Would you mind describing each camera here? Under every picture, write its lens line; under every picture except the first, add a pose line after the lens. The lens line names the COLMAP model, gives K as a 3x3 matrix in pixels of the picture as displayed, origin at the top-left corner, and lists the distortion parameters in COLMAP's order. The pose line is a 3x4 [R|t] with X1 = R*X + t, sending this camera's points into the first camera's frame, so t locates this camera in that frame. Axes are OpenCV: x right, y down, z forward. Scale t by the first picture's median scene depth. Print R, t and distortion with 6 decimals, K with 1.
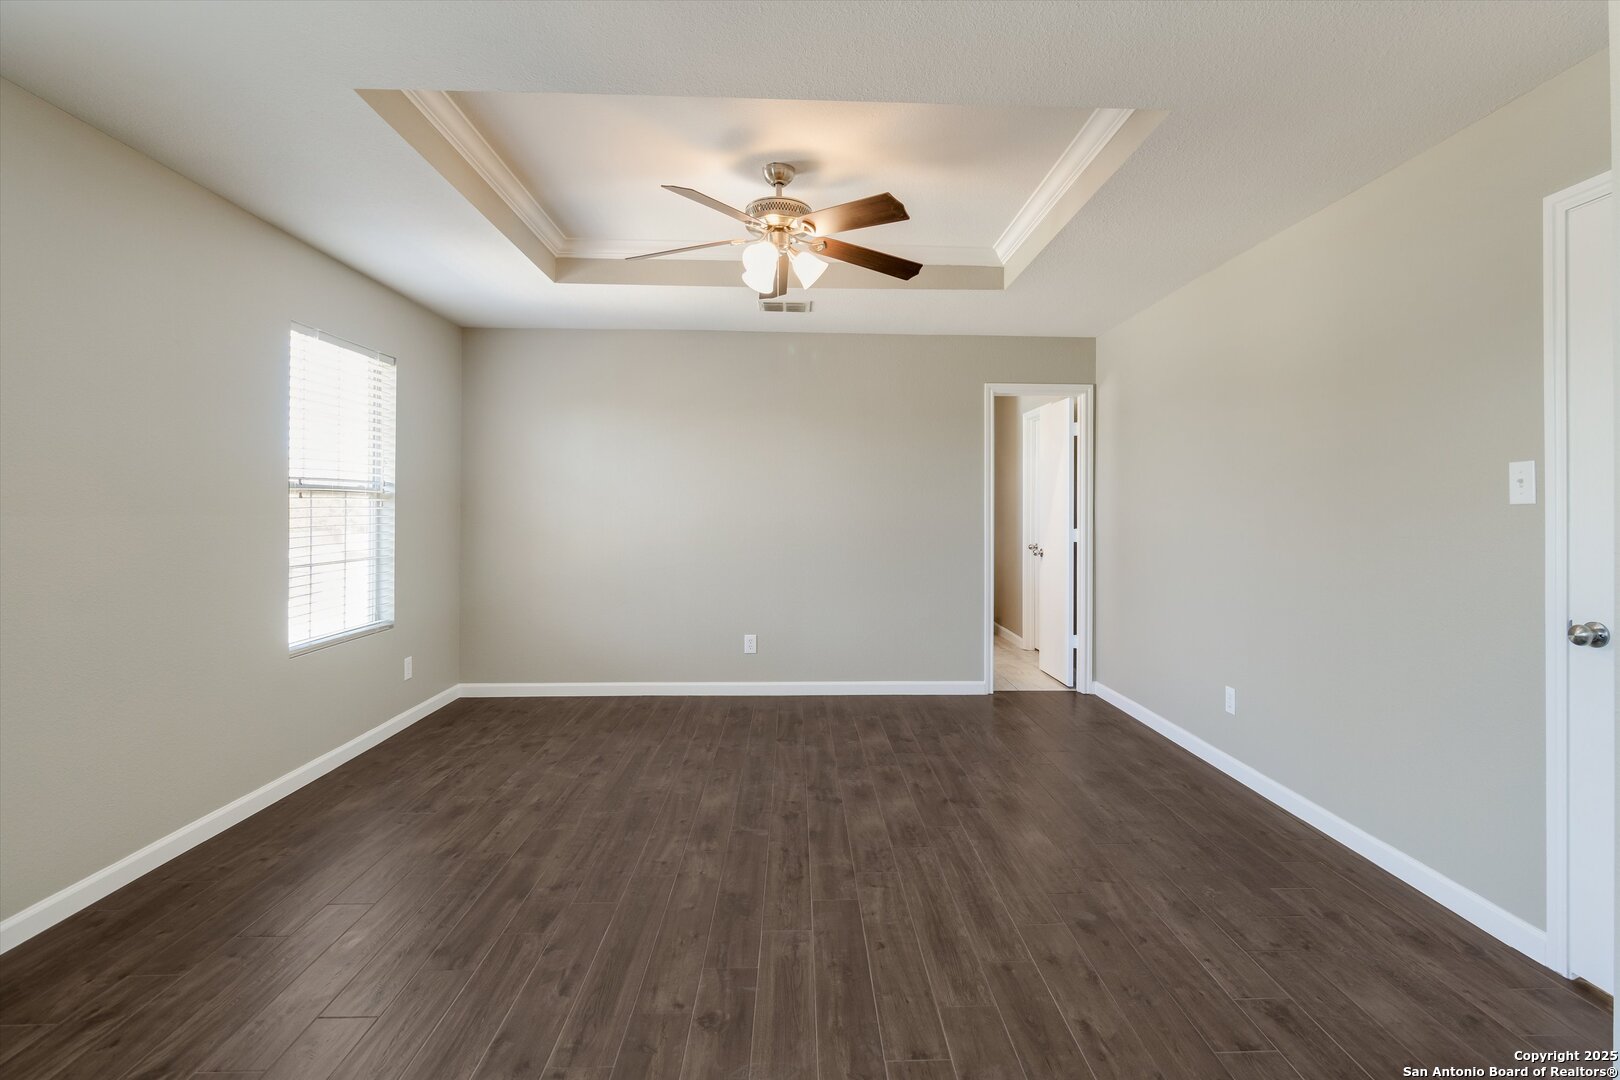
lens RADIAL K [[736.9, 0, 815.2], [0, 736.9, 527.8], [0, 0, 1]] dist [-0.001445, -0.001557]
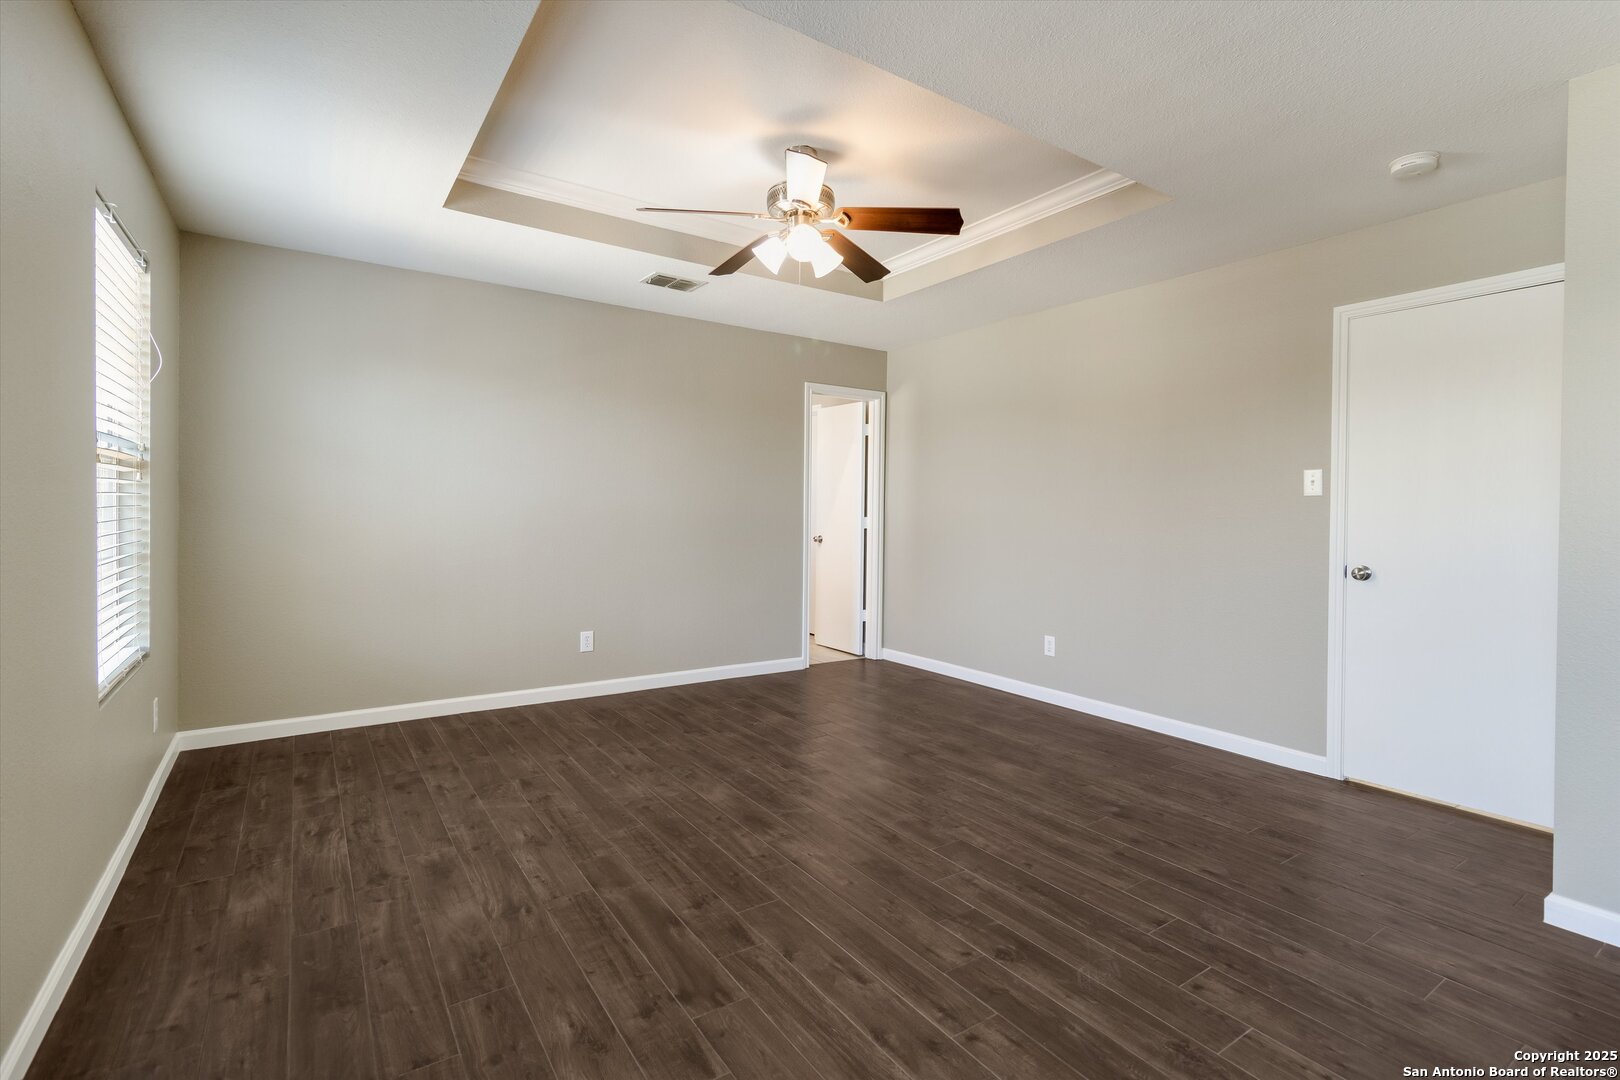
lens RADIAL K [[736.9, 0, 780.2], [0, 736.9, 540.2], [0, 0, 1]] dist [-0.001445, -0.001557]
pose [[0.855073, -0.014722, 0.518298, -0.629062], [0.002240, 0.999692, 0.024701, 0.015520], [-0.518503, -0.019960, 0.854843, 0.158317]]
